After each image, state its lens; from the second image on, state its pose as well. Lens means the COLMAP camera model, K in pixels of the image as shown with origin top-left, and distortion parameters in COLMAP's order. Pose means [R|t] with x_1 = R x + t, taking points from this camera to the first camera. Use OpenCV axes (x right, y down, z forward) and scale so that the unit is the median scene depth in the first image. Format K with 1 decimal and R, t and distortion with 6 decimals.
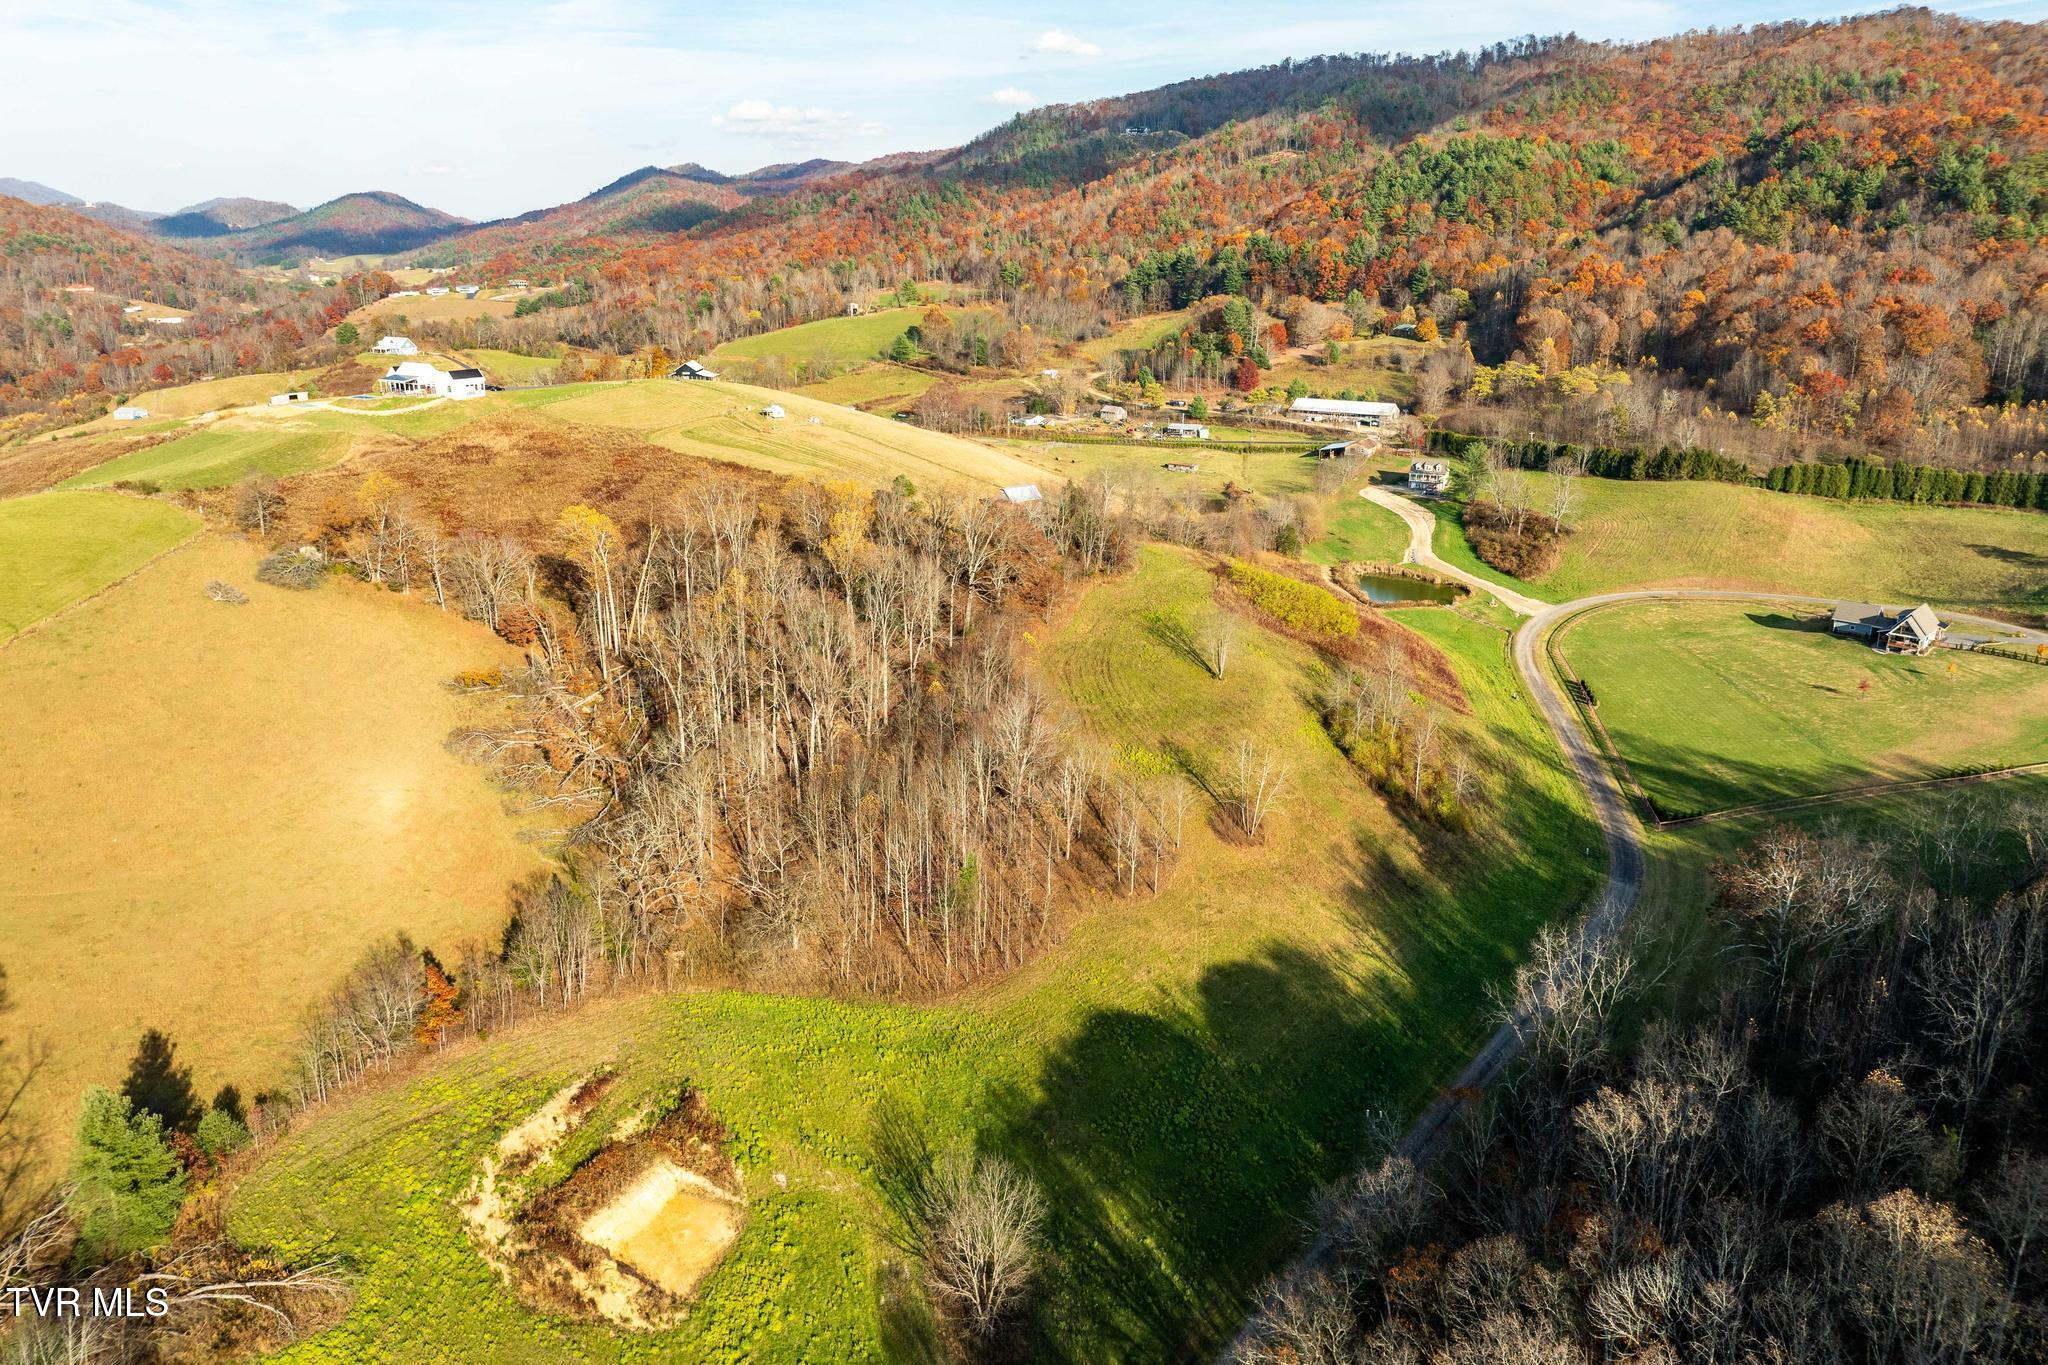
lens RADIAL K [[1437.1, 0, 1030.3], [0, 1437.1, 672.6], [0, 0, 1]] dist [-0.045796, 0.008936]
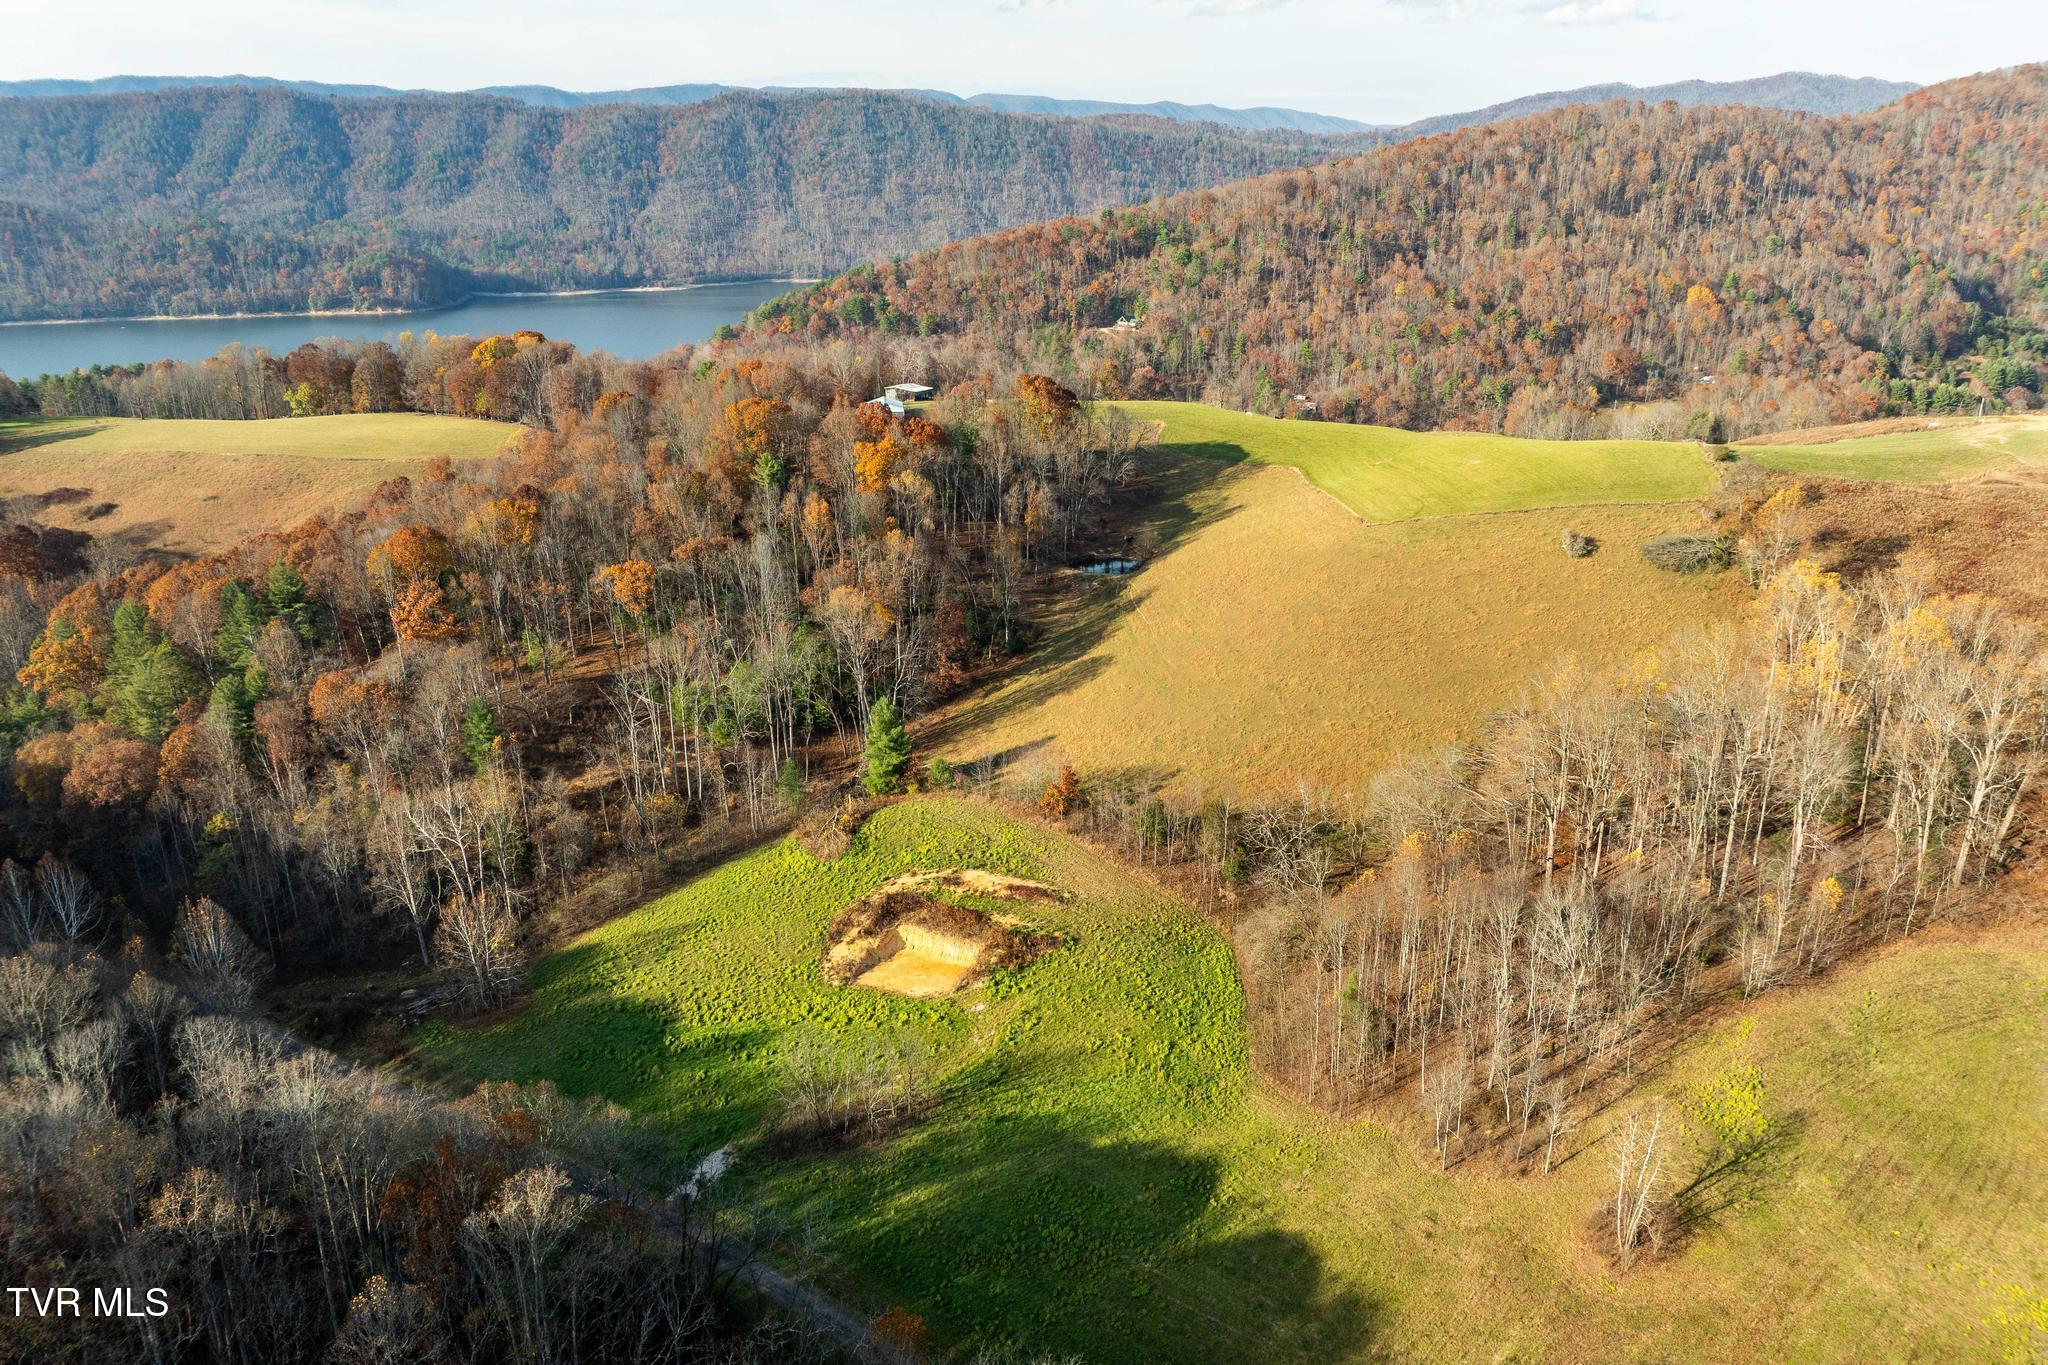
lens RADIAL K [[1437.1, 0, 1021.3], [0, 1437.1, 697.3], [0, 0, 1]] dist [-0.045796, 0.008936]
pose [[-0.032107, 0.345579, -0.937840, 0.291619], [-0.294186, 0.893490, 0.339308, -0.105977], [0.955209, 0.286794, 0.072978, 0.273648]]
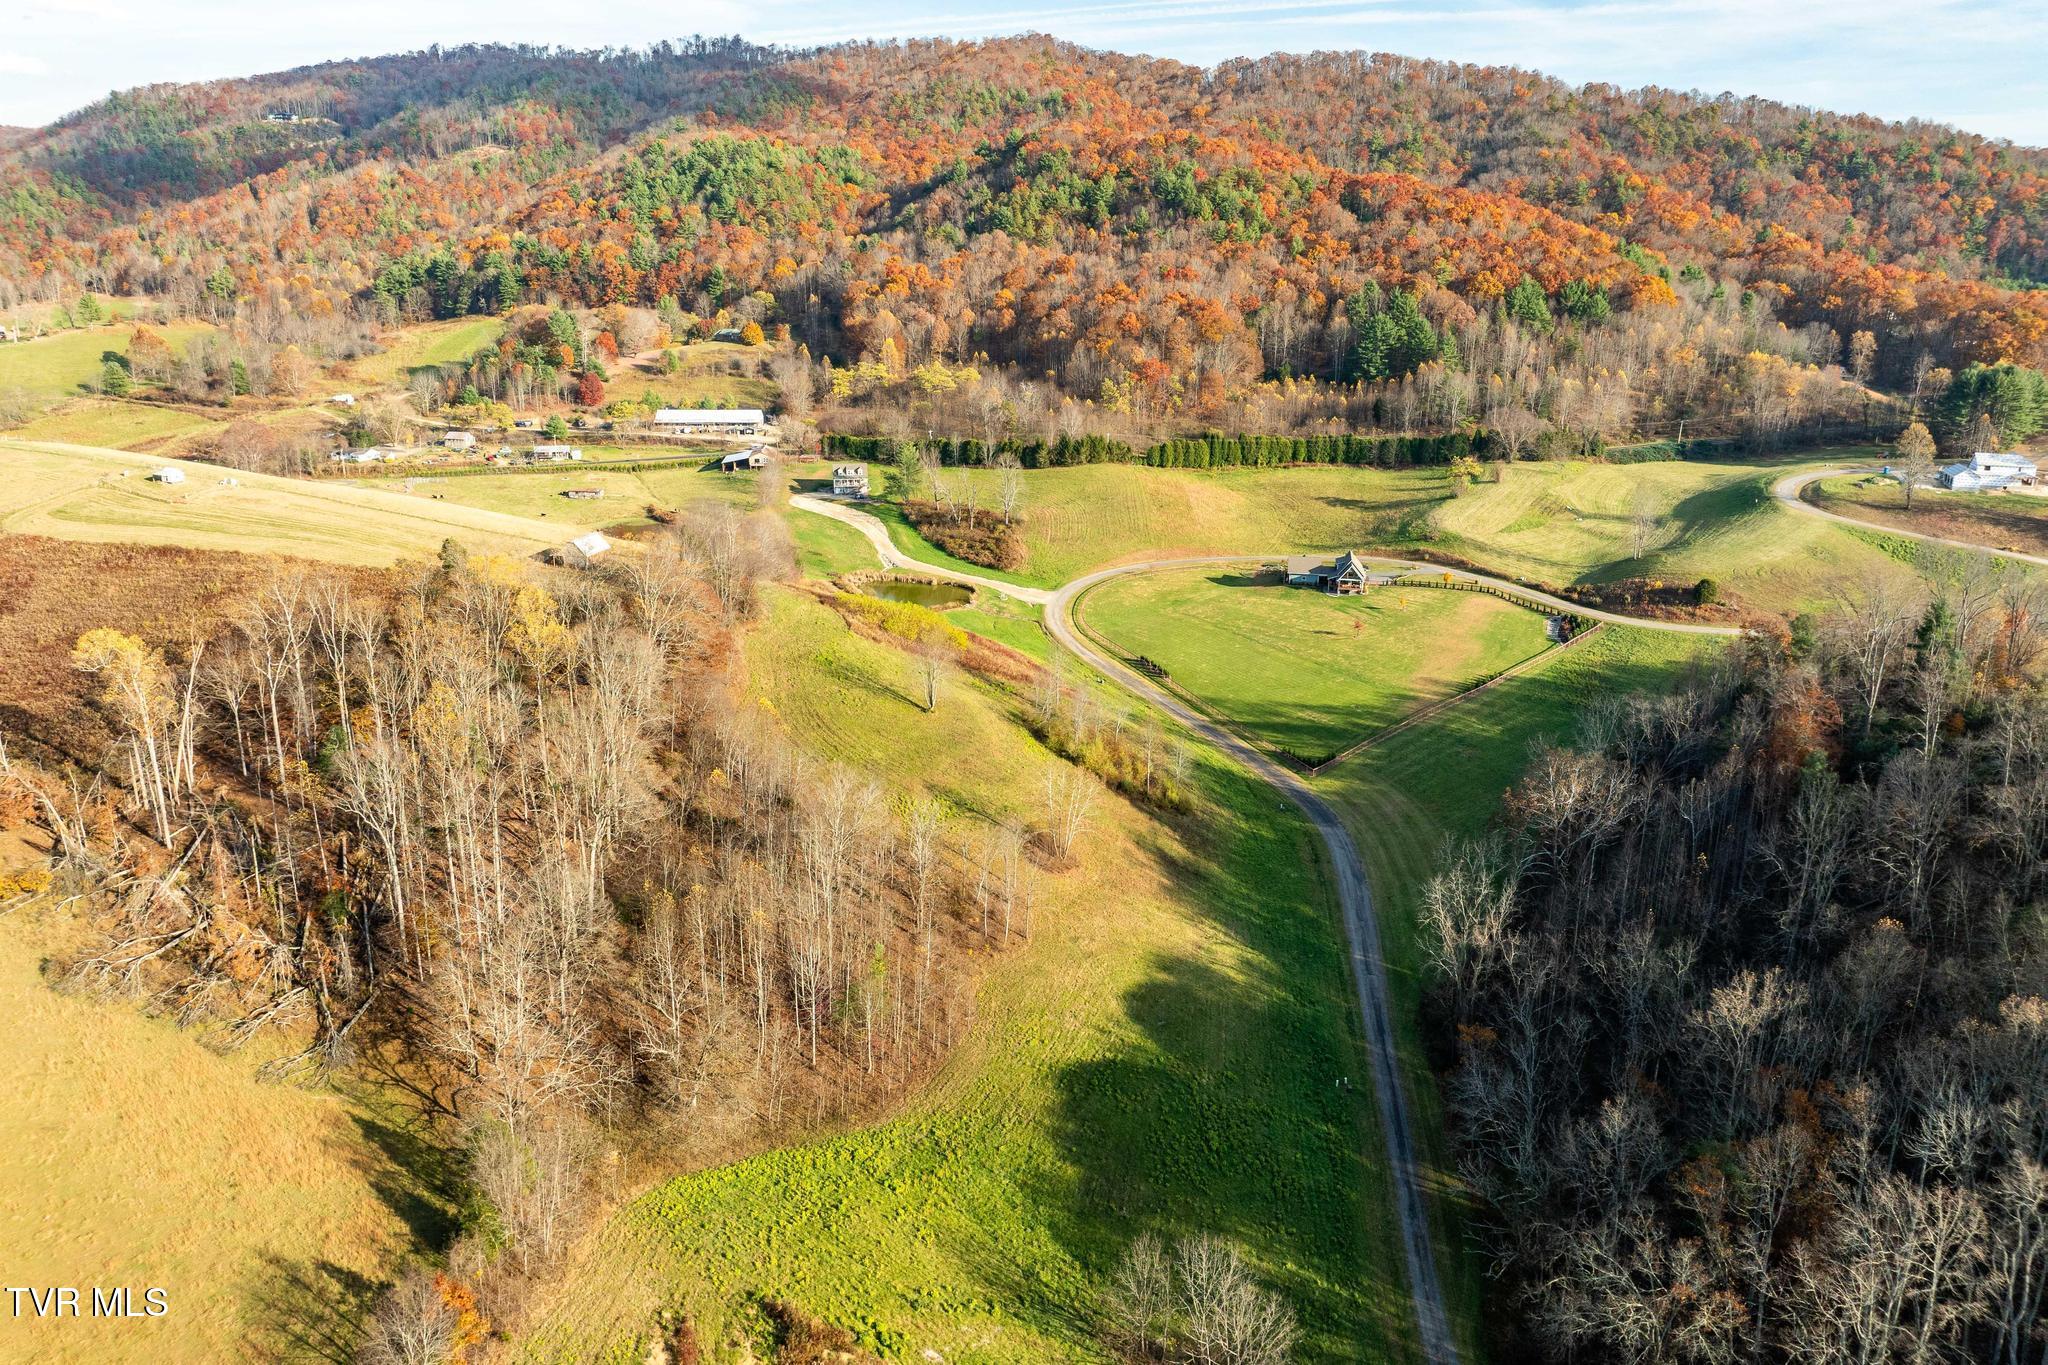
lens RADIAL K [[1437.1, 0, 1030.2], [0, 1437.1, 674.2], [0, 0, 1]] dist [-0.045796, 0.008936]
pose [[0.834635, -0.156542, 0.528090, -0.165323], [0.153065, 0.986918, 0.050638, -0.030635], [-0.529109, 0.038568, 0.847677, 0.064529]]
